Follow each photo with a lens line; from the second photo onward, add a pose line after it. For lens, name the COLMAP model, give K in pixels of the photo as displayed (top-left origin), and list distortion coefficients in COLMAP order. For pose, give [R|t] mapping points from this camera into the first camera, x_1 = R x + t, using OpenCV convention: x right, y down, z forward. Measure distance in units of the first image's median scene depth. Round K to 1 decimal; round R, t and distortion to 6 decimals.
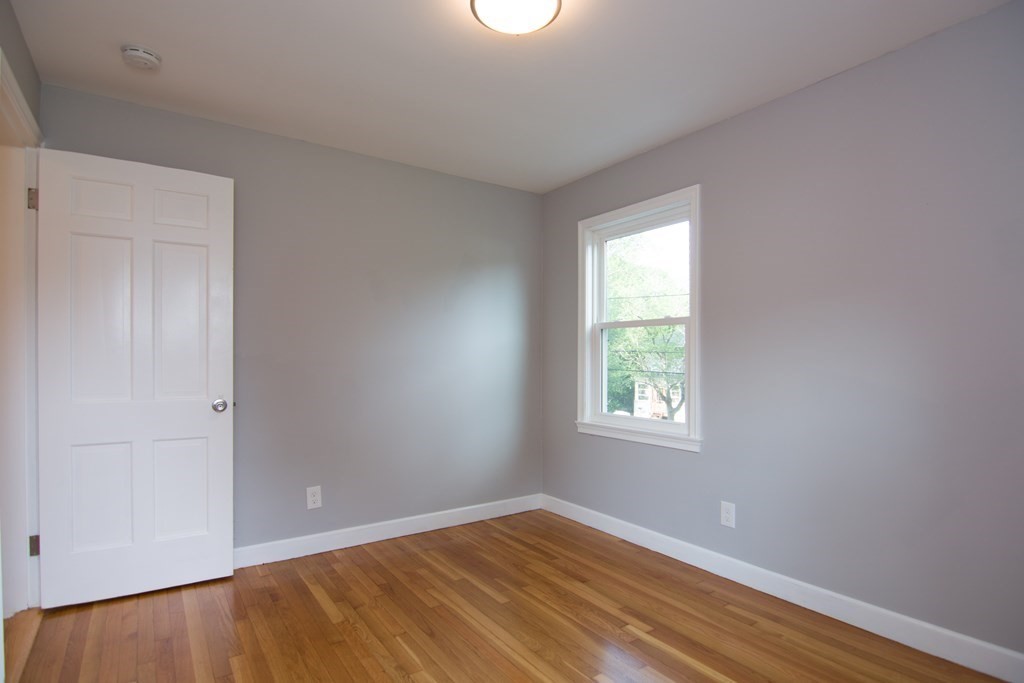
lens RADIAL K [[513.5, 0, 510.5], [0, 513.5, 347.6], [0, 0, 1]] dist [-0.009383, -0.004149]
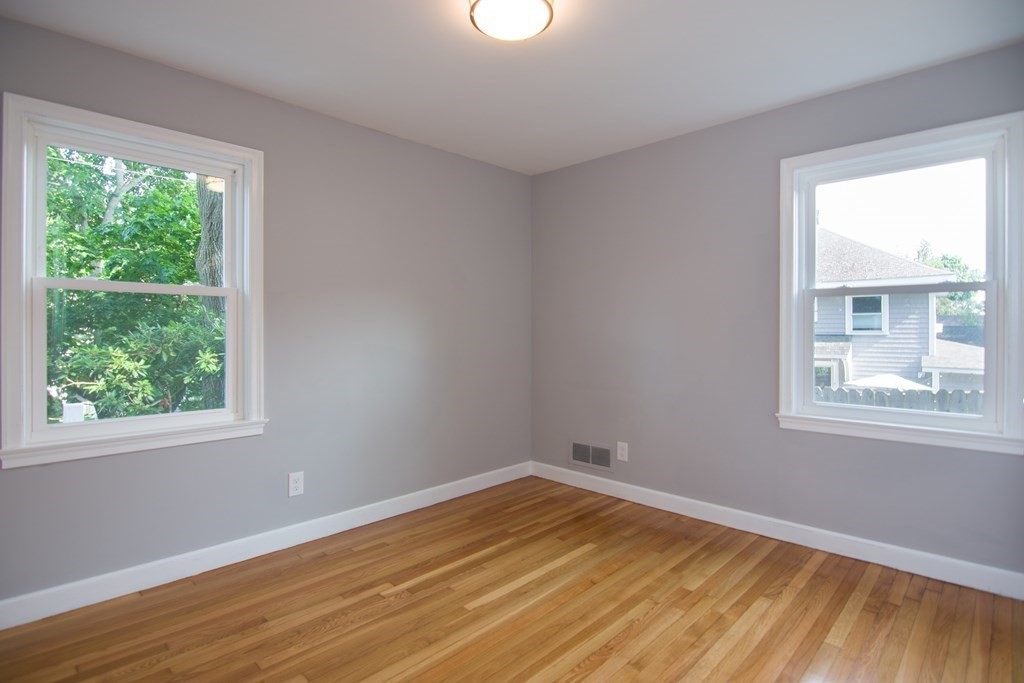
lens RADIAL K [[513.5, 0, 507.1], [0, 513.5, 338.9], [0, 0, 1]] dist [-0.009383, -0.004149]
pose [[-0.173632, -0.016223, 0.984677, -0.727076], [-0.024044, 0.999636, 0.012230, 0.007827], [-0.984517, -0.021552, -0.173959, 0.828551]]
